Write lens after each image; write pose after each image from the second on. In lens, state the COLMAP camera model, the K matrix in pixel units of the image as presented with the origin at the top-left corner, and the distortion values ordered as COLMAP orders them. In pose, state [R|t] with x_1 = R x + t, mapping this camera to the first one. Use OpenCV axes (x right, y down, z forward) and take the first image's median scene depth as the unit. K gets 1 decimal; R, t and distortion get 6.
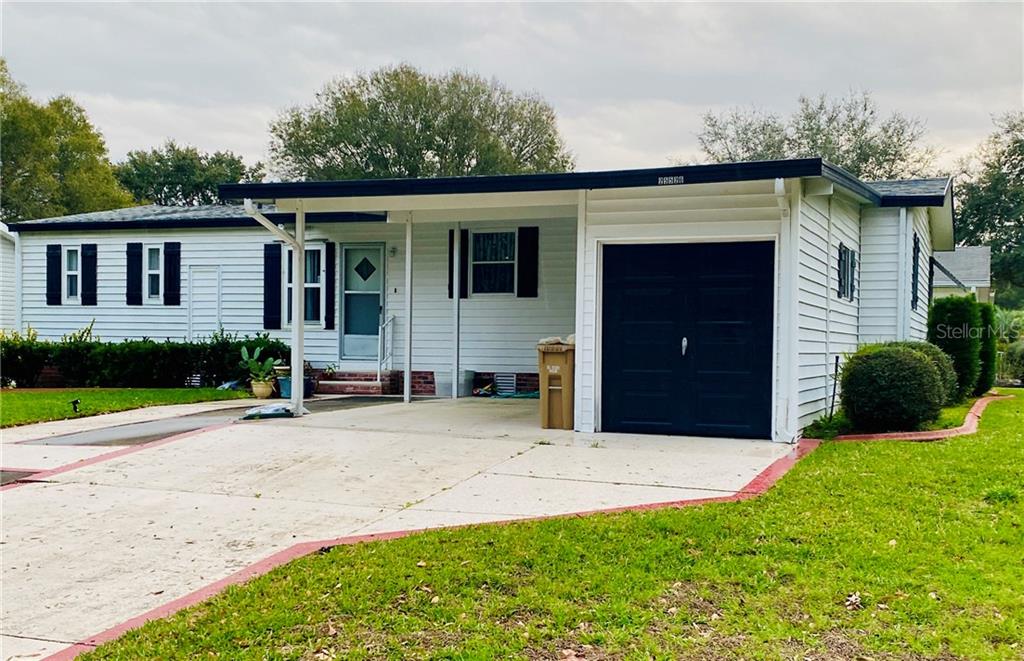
lens RADIAL K [[1234.1, 0, 512.0], [0, 1234.1, 330.5], [0, 0, 1]] dist [0.108959, -0.028861]
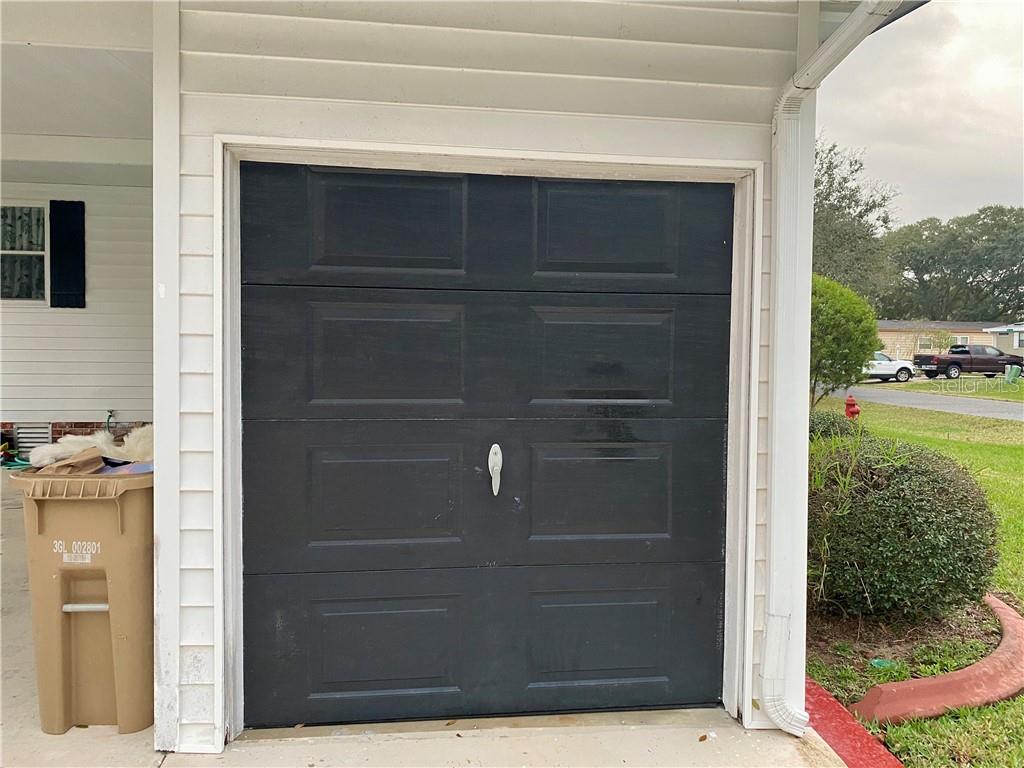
lens RADIAL K [[773.0, 0, 512.0], [0, 773.0, 384.0], [0, 0, 1]] dist [0.009534, 0.005011]
pose [[0.882715, -0.022273, 0.469381, 0.023897], [-0.011106, 0.997608, 0.068224, -0.015622], [-0.469777, -0.065435, 0.880356, 0.470925]]
